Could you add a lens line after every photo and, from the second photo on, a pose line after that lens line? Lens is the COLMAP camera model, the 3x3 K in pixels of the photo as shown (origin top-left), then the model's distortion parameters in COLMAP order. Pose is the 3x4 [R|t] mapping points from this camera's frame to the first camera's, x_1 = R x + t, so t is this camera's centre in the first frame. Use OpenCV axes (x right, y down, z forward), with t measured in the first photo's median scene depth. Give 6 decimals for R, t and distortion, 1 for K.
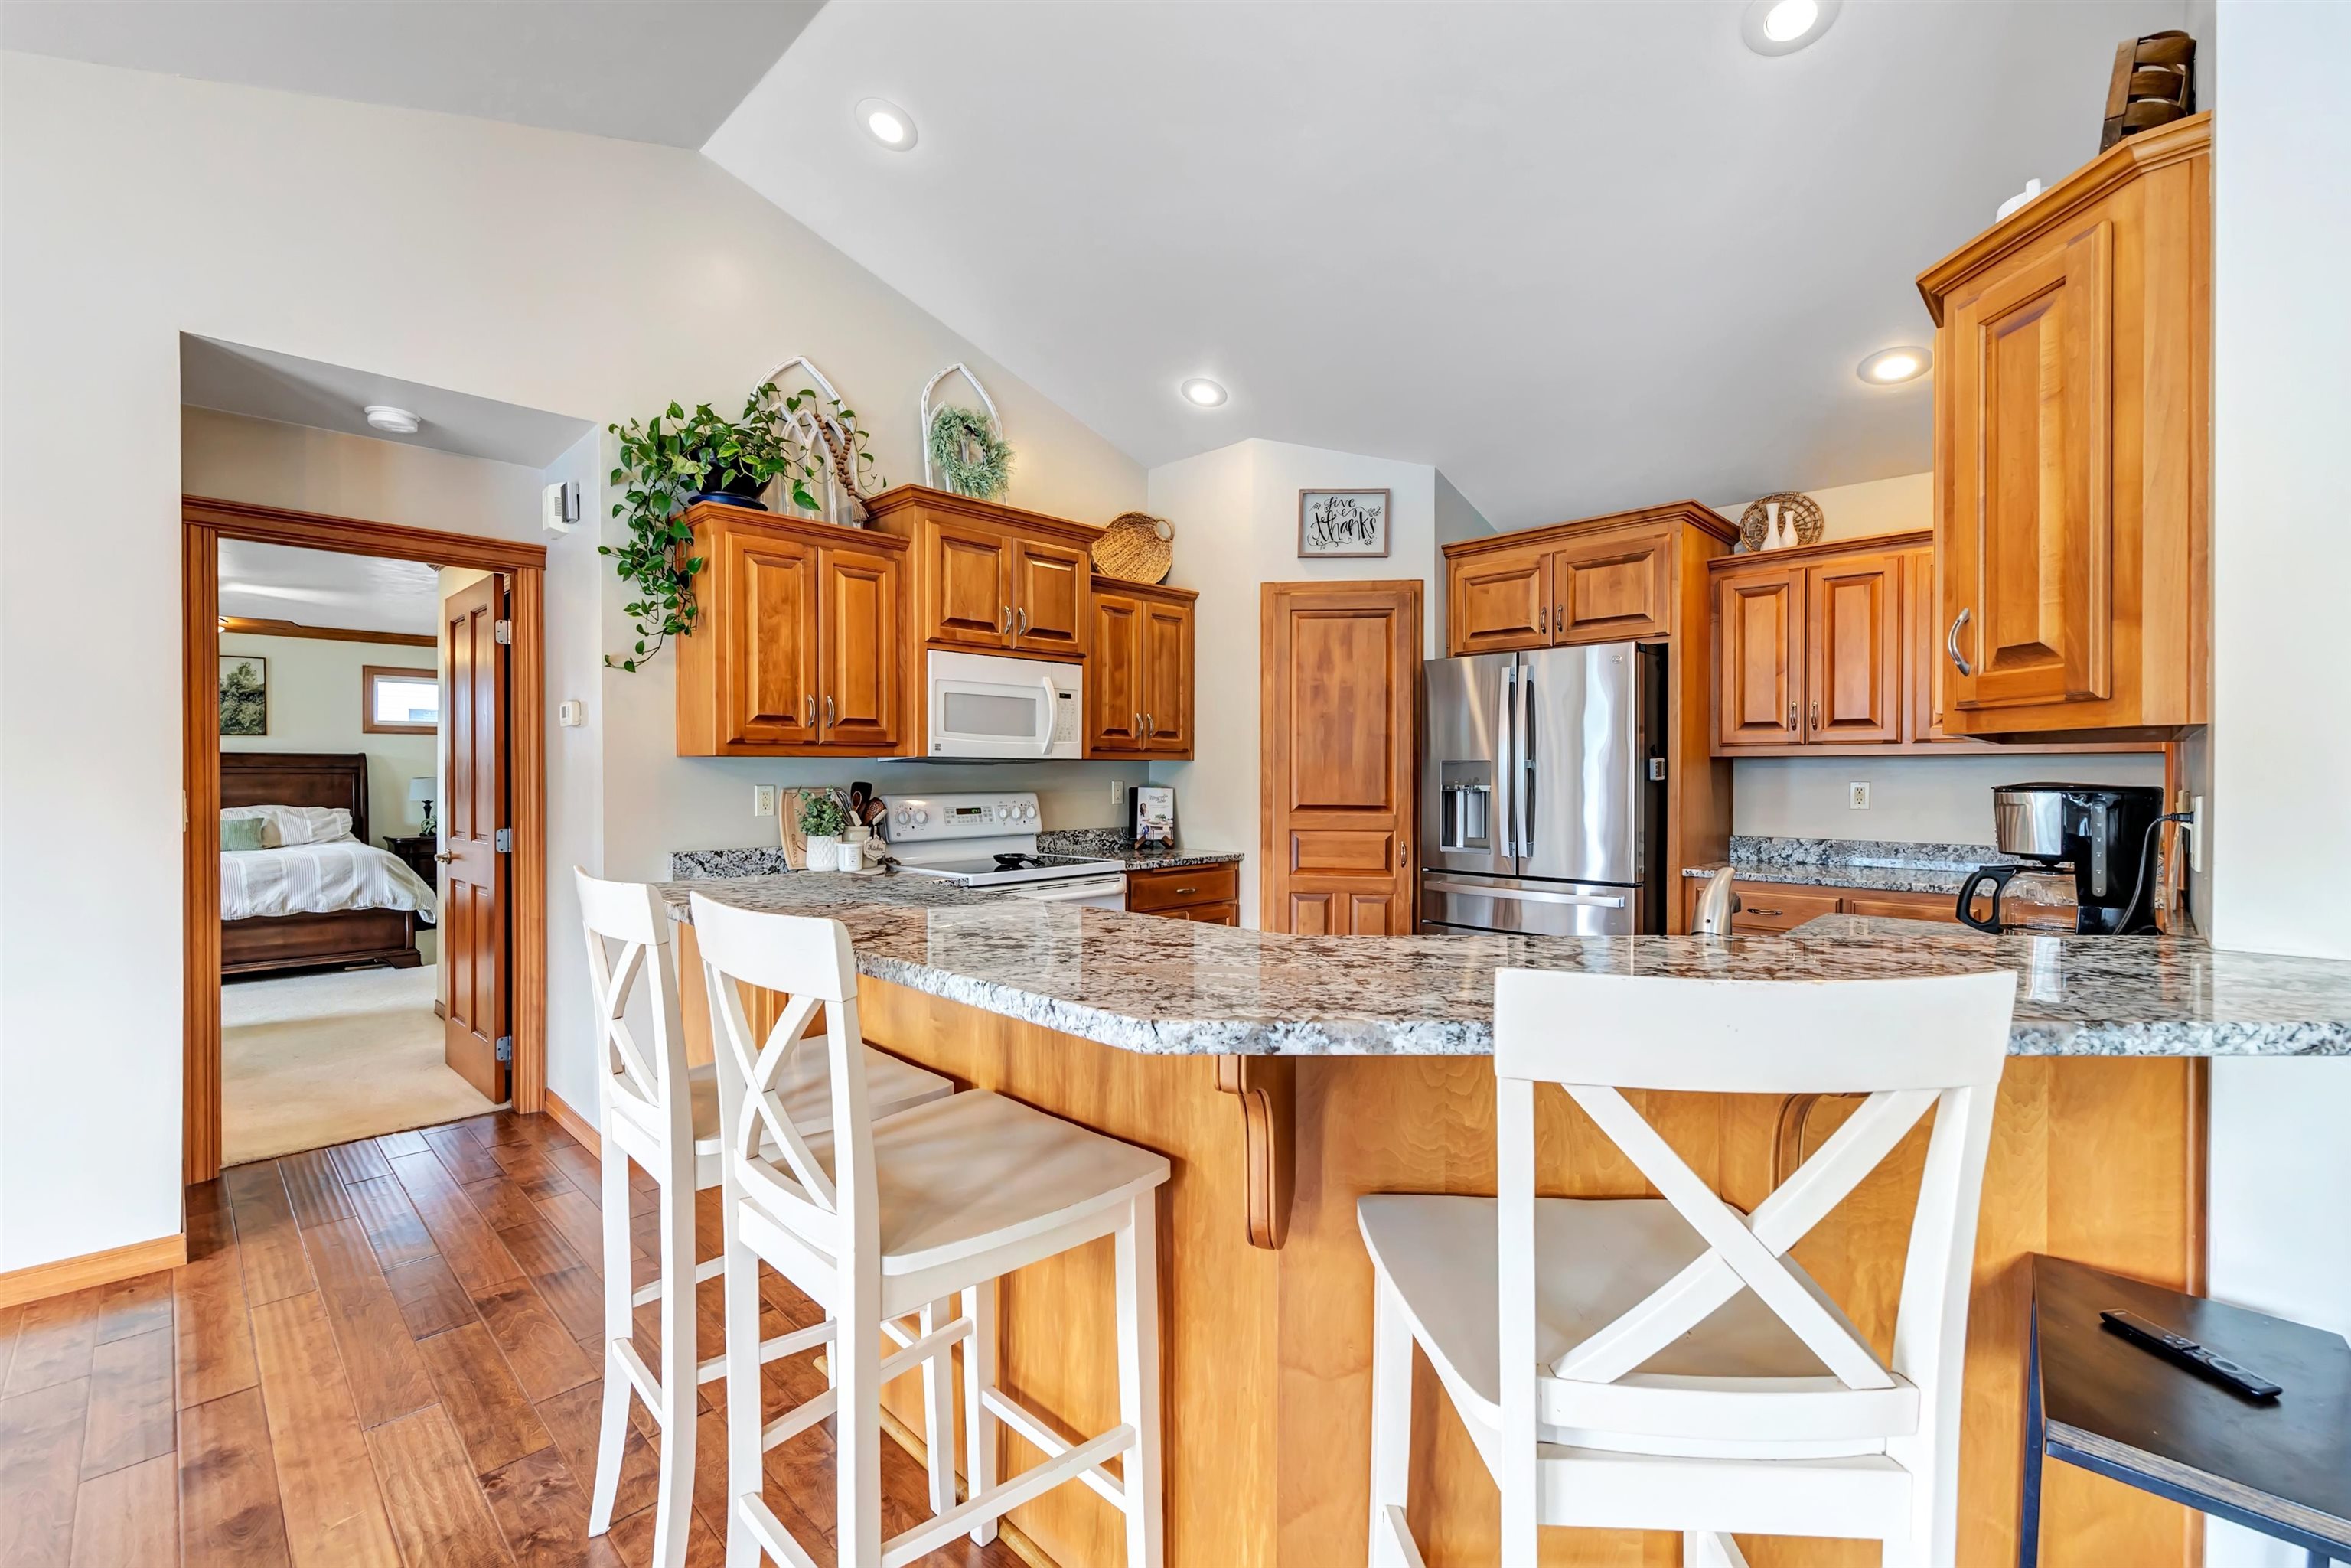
lens RADIAL K [[953.3, 0, 1158.1], [0, 953.3, 779.9], [0, 0, 1]] dist [0.003635, 0.000667]
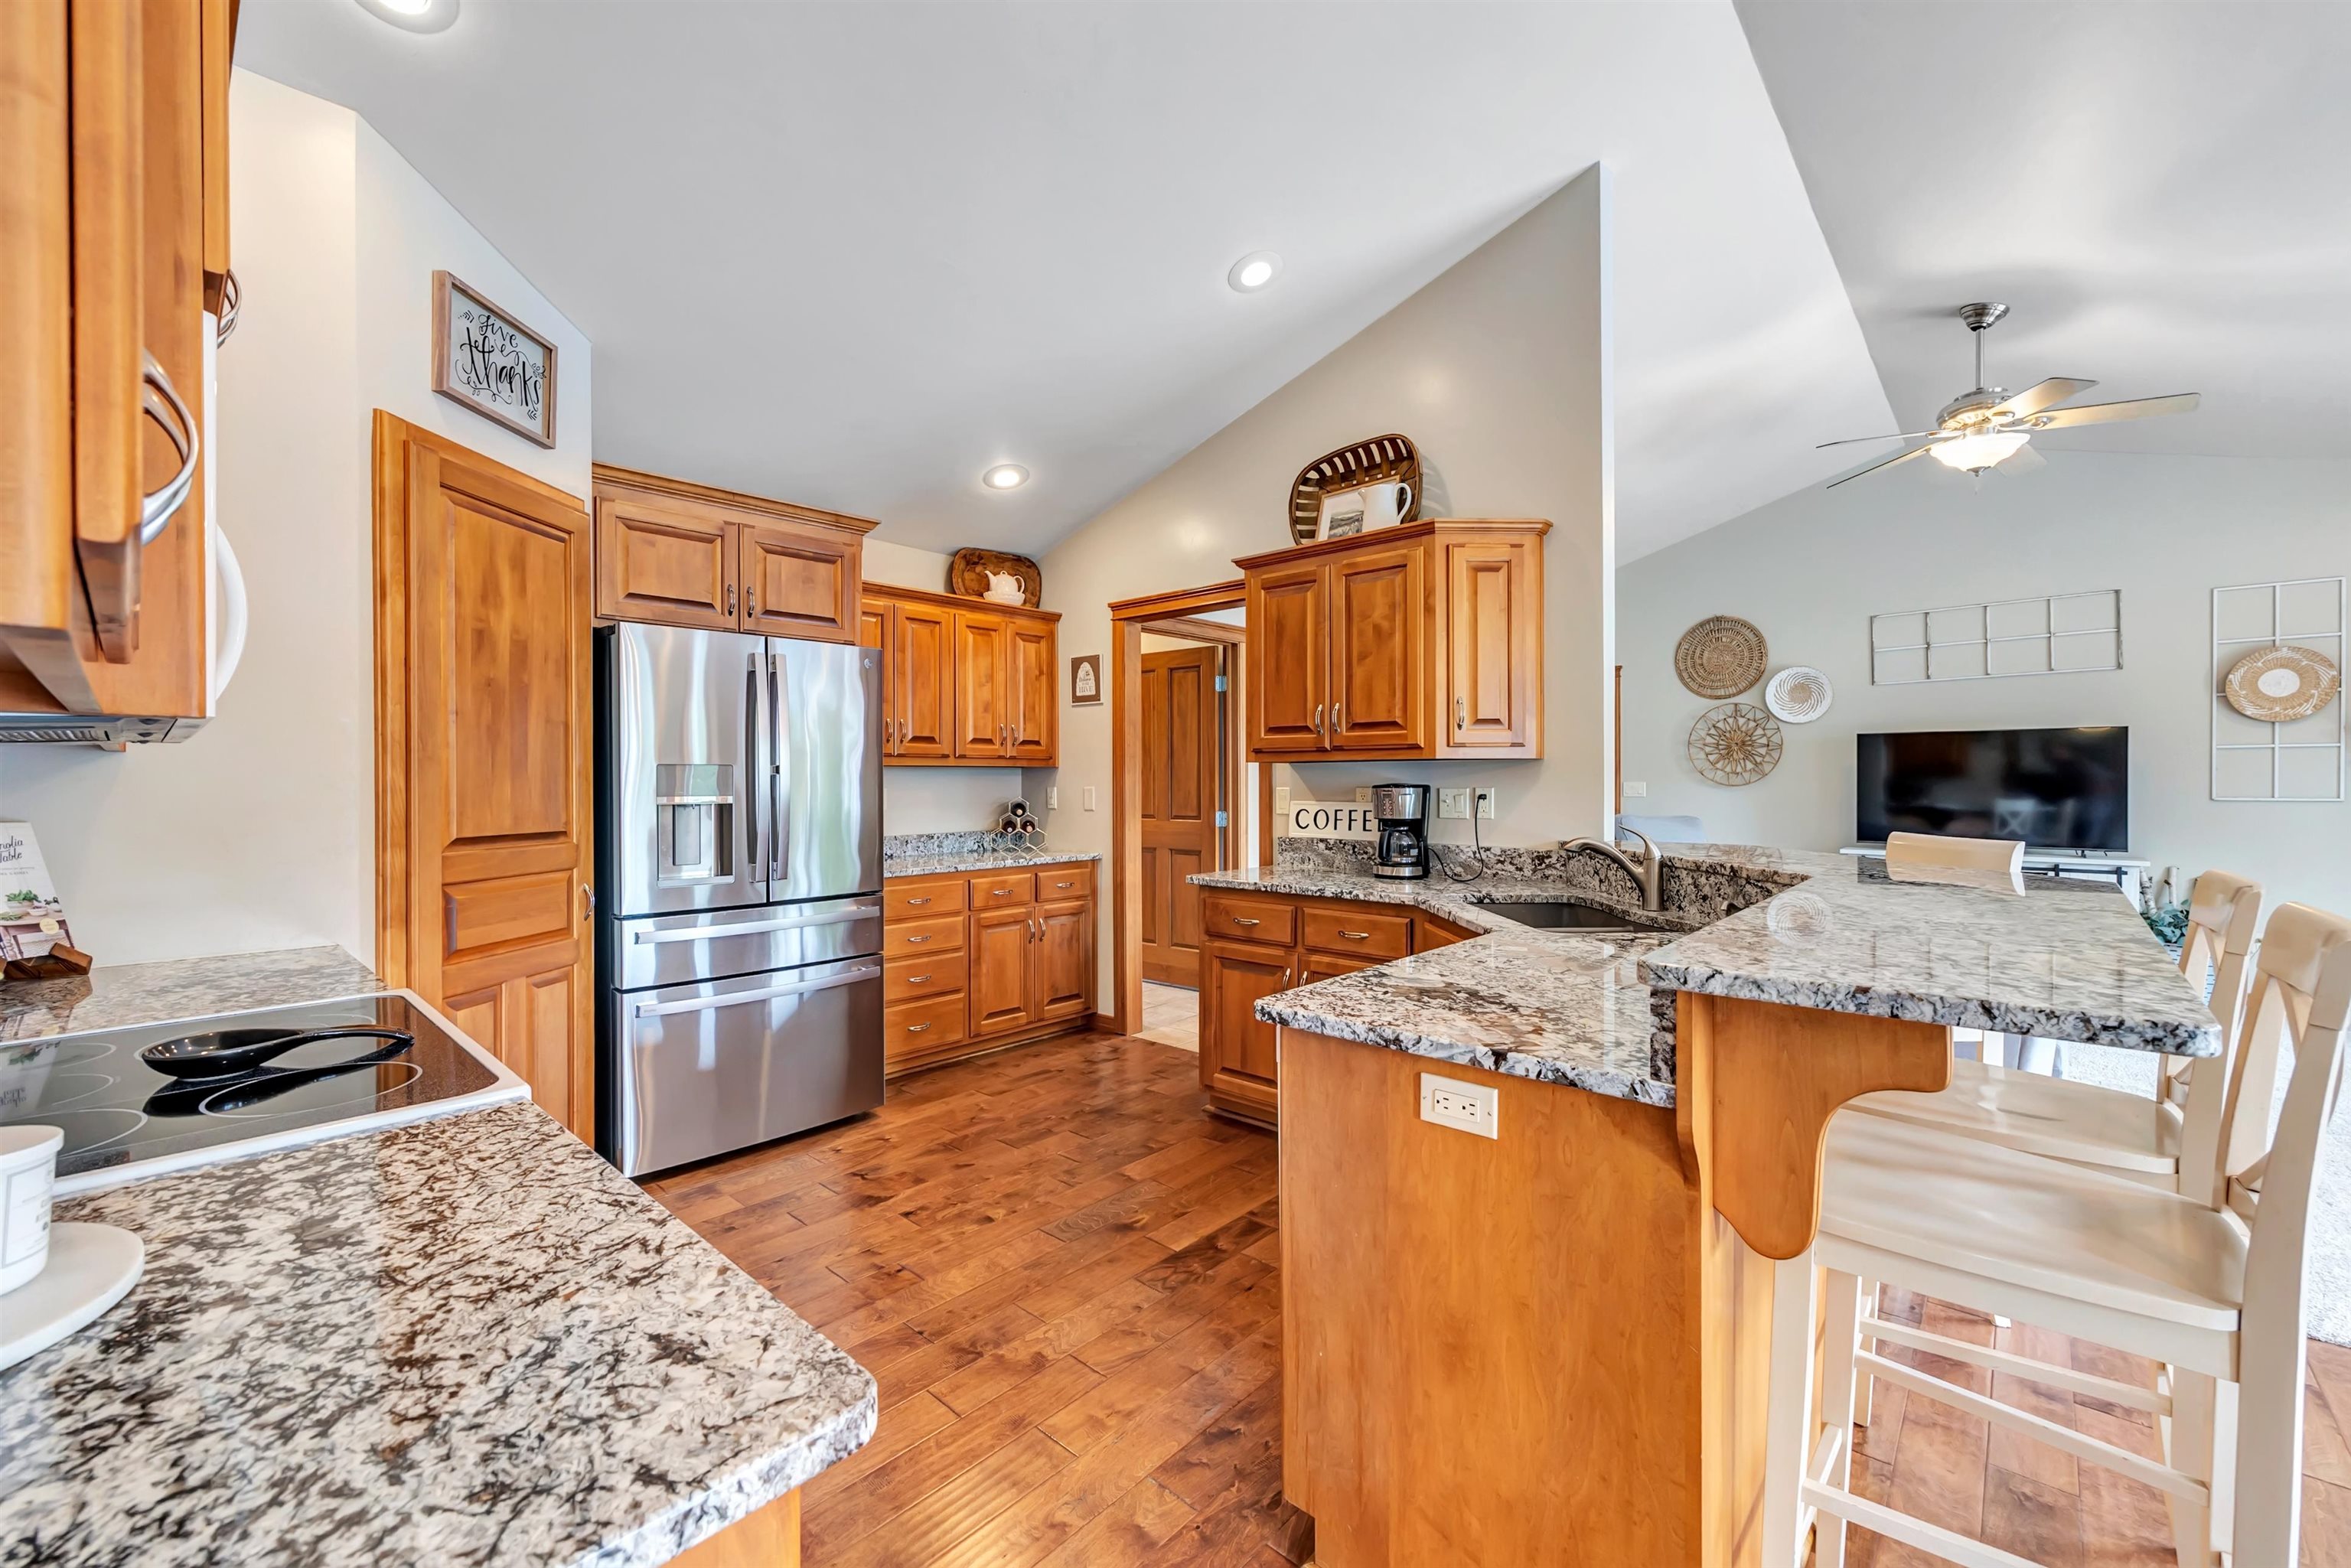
lens RADIAL K [[953.3, 0, 1177.8], [0, 953.3, 782.7], [0, 0, 1]] dist [0.003635, 0.000667]
pose [[-0.053483, -0.003066, 0.998564, -0.481045], [0.008943, 0.999954, 0.003550, -0.004928], [-0.998529, 0.009120, -0.053453, 0.674445]]
